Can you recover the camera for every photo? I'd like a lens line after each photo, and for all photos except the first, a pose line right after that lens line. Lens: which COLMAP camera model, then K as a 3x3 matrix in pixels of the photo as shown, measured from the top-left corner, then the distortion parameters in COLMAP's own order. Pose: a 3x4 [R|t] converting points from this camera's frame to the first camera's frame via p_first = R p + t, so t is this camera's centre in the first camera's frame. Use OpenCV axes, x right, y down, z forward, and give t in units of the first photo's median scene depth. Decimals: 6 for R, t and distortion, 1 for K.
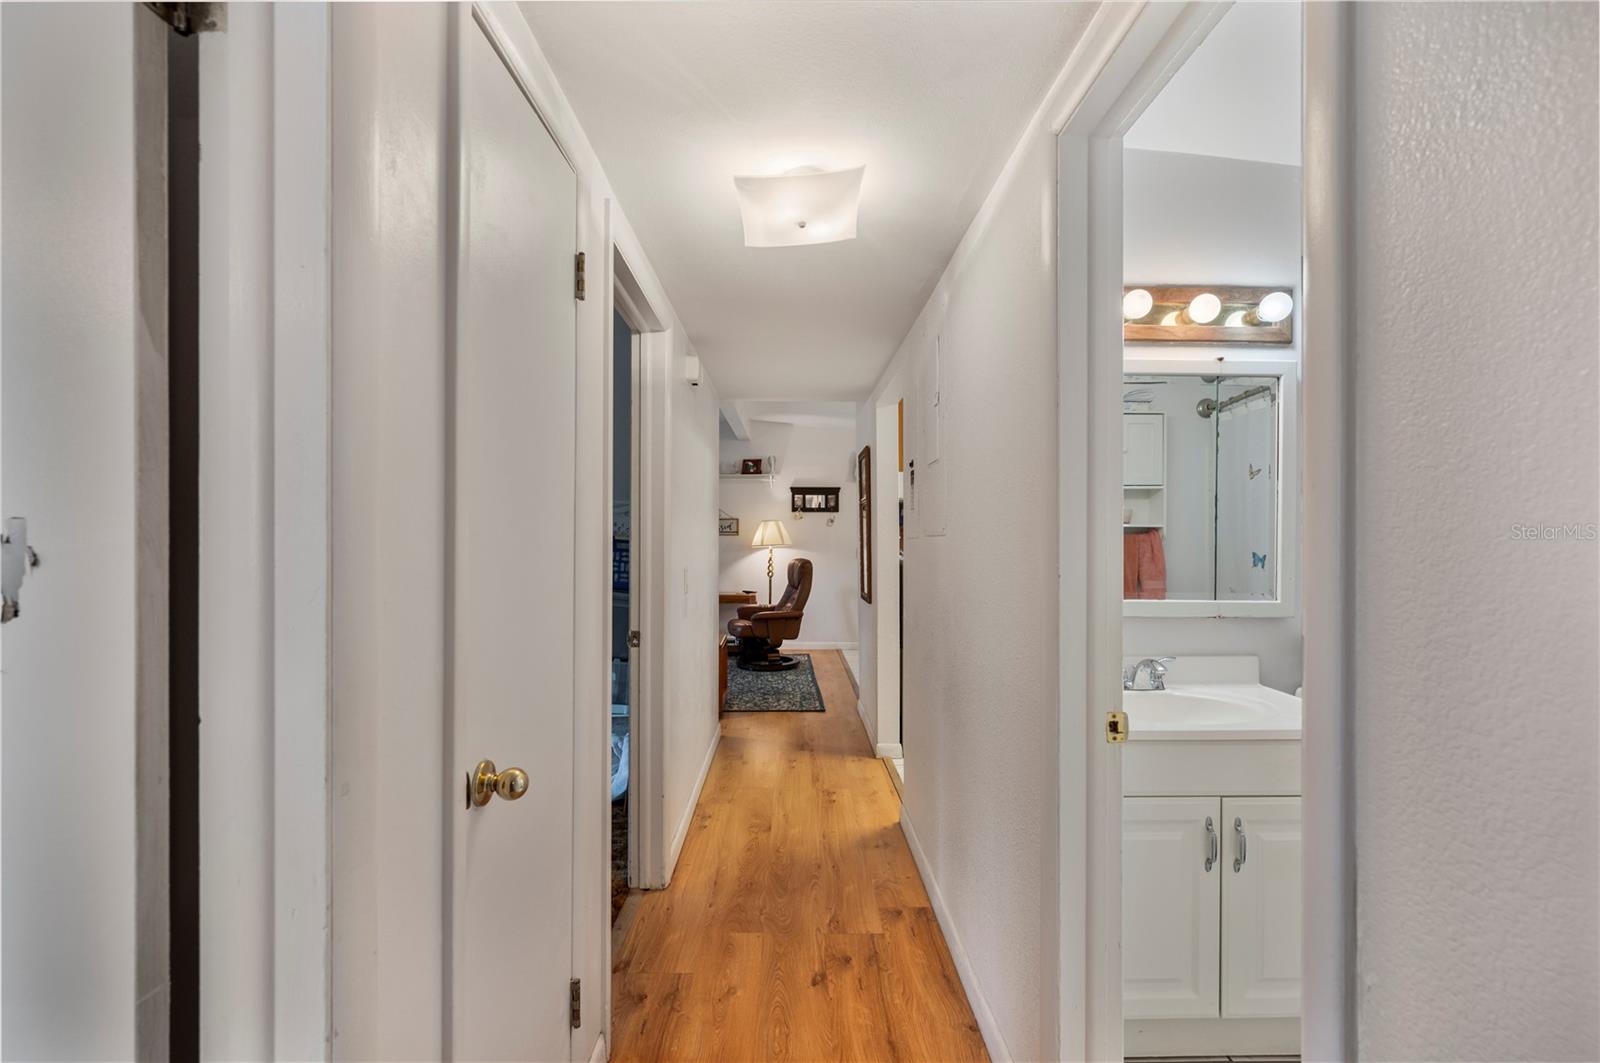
lens RADIAL K [[706.7, 0, 797.3], [0, 706.7, 537.4], [0, 0, 1]] dist [0.001783, 0.000079]
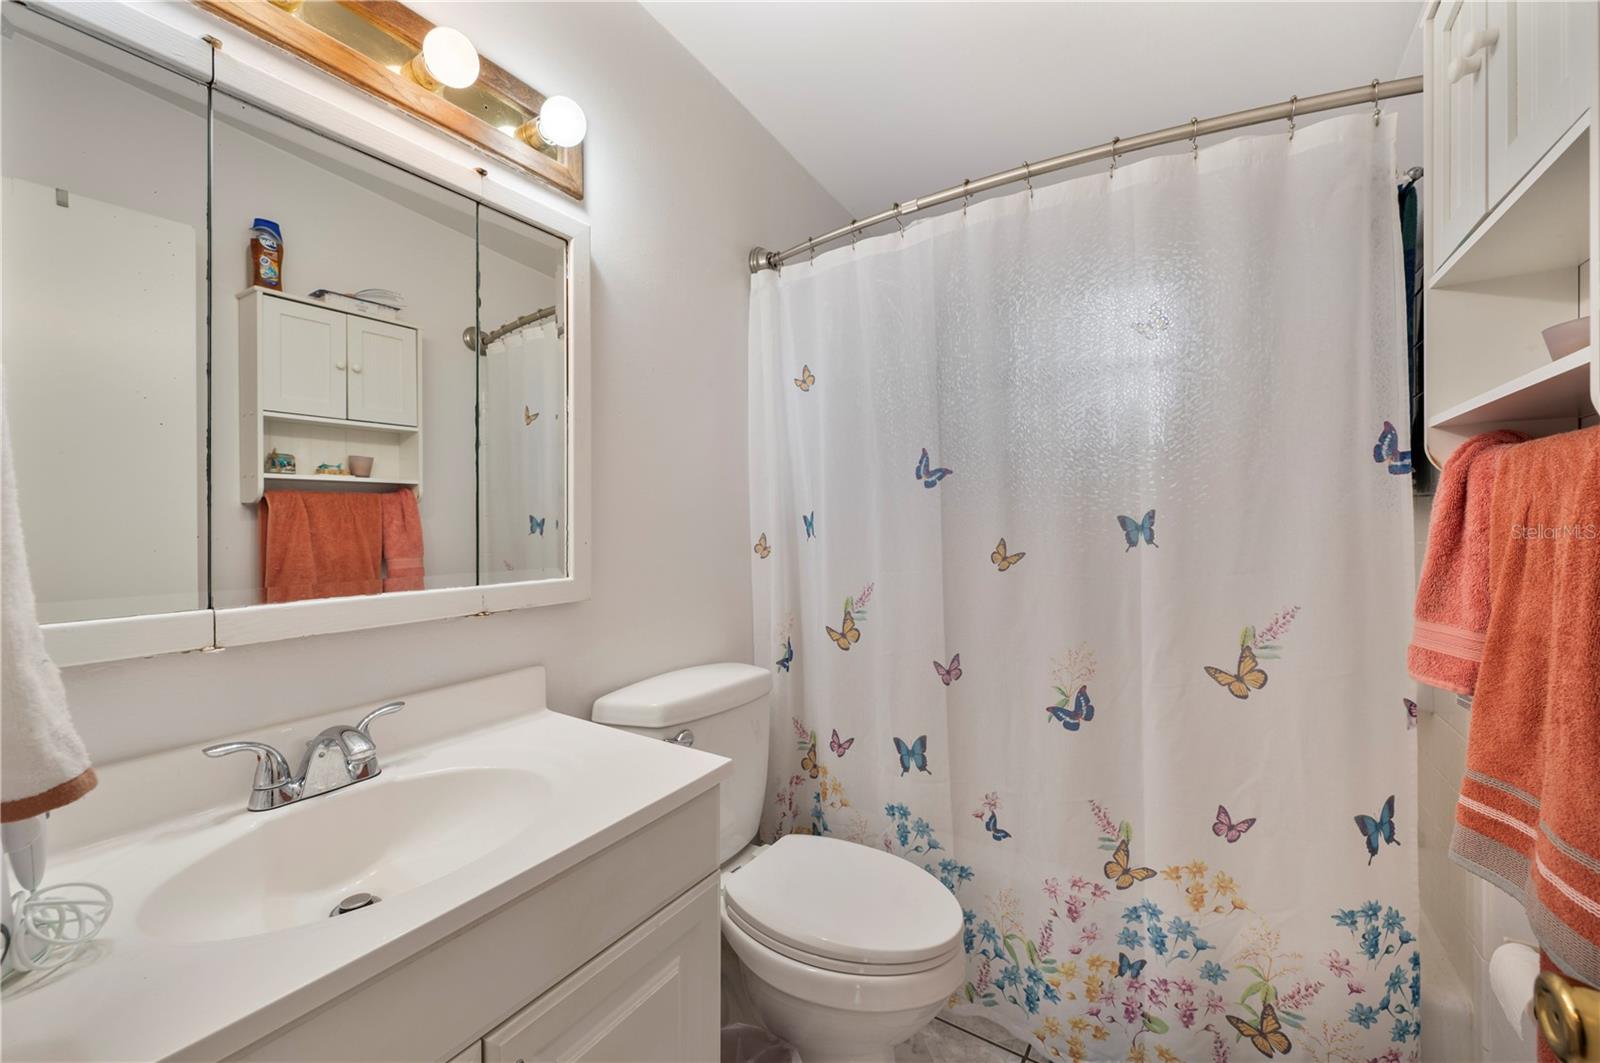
lens RADIAL K [[634.7, 0, 798.1], [0, 634.7, 521.2], [0, 0, 1]] dist [-0.000265, -0.000811]
pose [[0.558333, -0.011295, 0.829540, 0.210815], [0.005730, 0.999936, 0.009758, 0.022371], [-0.829597, -0.000694, 0.558362, 0.337348]]
